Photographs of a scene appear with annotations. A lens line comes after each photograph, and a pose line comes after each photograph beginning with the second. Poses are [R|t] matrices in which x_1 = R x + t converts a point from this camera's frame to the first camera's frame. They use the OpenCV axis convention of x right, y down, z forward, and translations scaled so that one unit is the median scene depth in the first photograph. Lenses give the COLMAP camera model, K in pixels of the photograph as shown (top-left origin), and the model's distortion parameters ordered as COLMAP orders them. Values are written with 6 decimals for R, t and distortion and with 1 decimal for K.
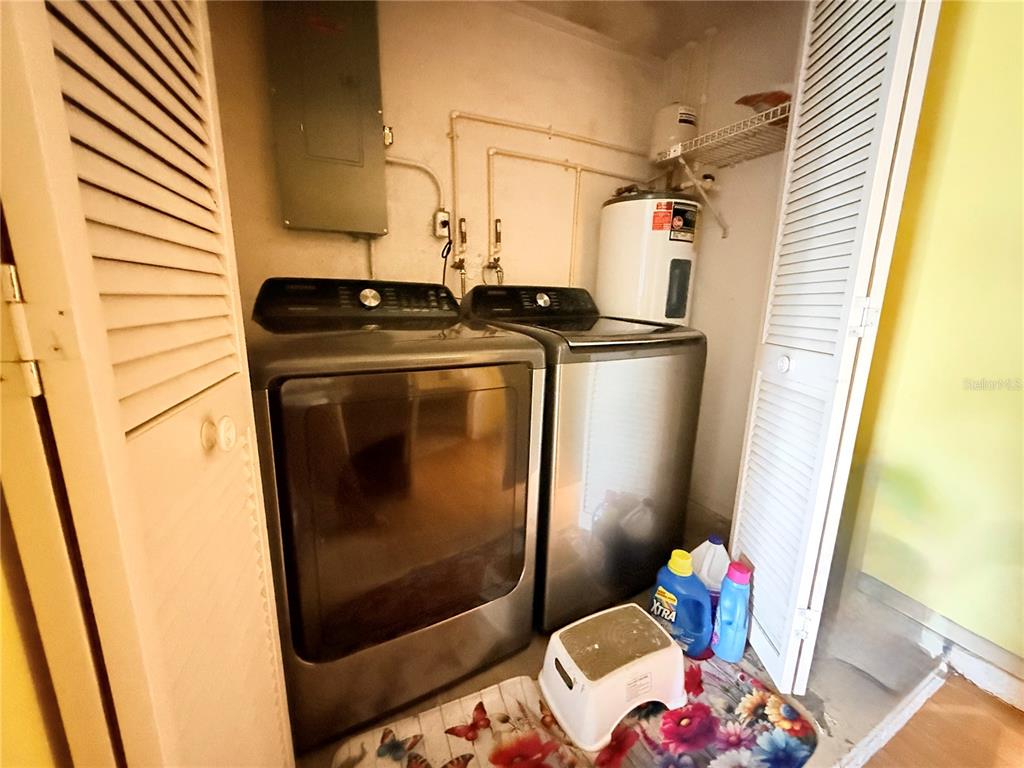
lens RADIAL K [[410.6, 0, 511.0], [0, 410.6, 385.2], [0, 0, 1]] dist [-0.000020, 0.000142]
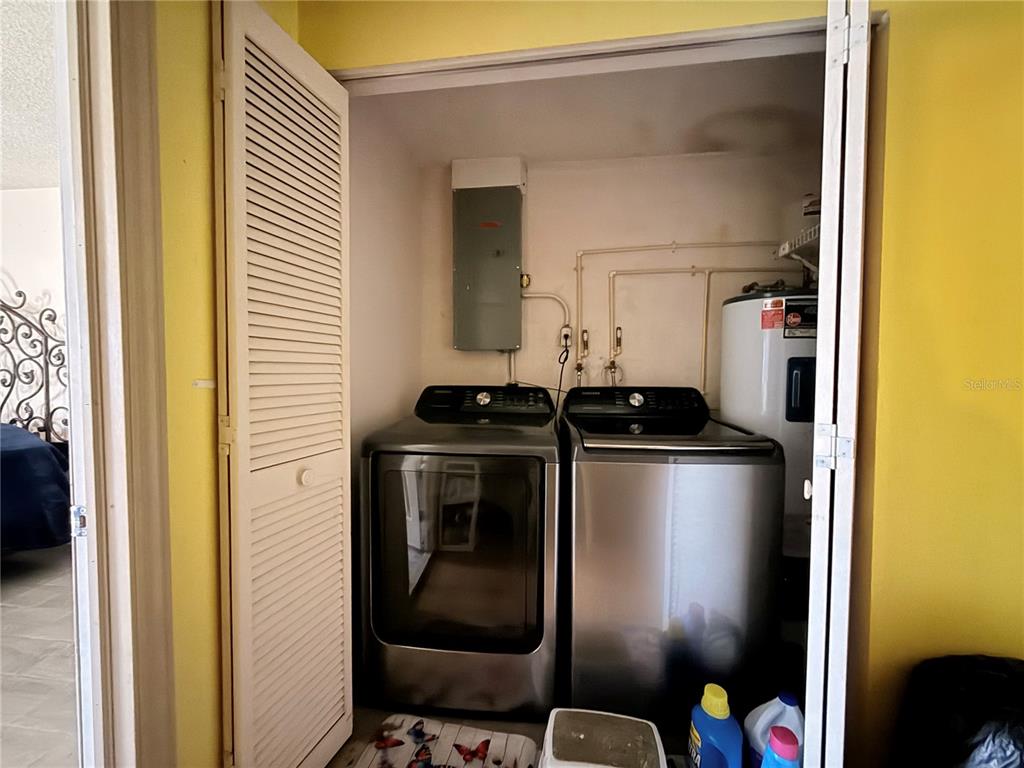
lens RADIAL K [[410.6, 0, 511.0], [0, 410.6, 385.2], [0, 0, 1]] dist [-0.000020, 0.000142]
pose [[0.816933, 0.004230, -0.576717, 0.429004], [-0.108697, 0.983182, -0.146761, -0.047764], [0.566397, 0.182582, 0.803653, -0.072546]]
